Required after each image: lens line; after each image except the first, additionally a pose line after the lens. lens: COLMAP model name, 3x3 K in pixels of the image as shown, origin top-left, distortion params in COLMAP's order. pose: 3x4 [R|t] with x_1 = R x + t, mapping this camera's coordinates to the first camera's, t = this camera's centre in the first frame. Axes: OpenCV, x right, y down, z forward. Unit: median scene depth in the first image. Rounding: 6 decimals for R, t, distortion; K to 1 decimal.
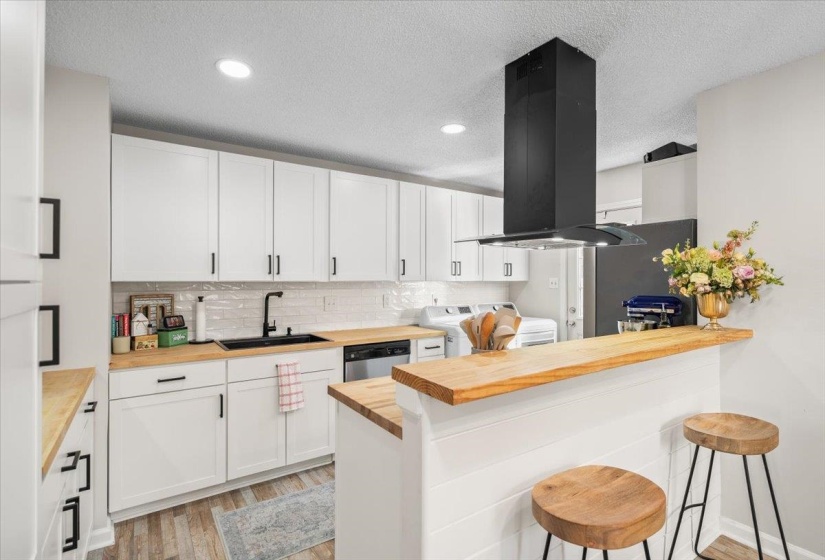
lens RADIAL K [[403.2, 0, 412.5], [0, 403.2, 280.0], [0, 0, 1]] dist [0.005362, -0.000112]
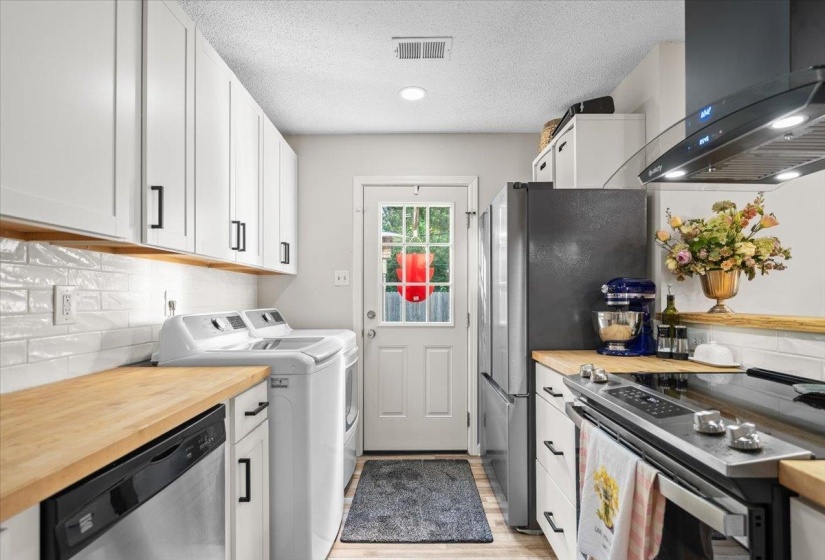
lens RADIAL K [[407.9, 0, 409.8], [0, 407.9, 294.2], [0, 0, 1]] dist [0.000256, 0.000071]
pose [[0.573293, 0.004772, 0.819337, -0.262678], [0.003902, 0.999956, -0.008553, 0.068782], [-0.819341, 0.008100, 0.573249, 0.807117]]
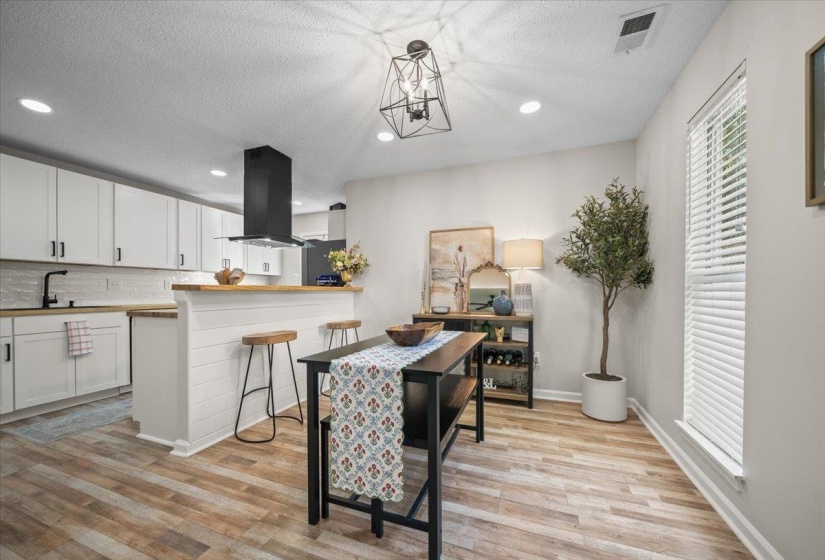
lens RADIAL K [[316.1, 0, 410.2], [0, 316.1, 291.8], [0, 0, 1]] dist [-0.000326, 0.000012]
pose [[0.829287, -0.003581, 0.558811, 0.028205], [0.002284, 0.999993, 0.003019, 0.108275], [-0.558818, -0.001227, 0.829289, -0.516499]]
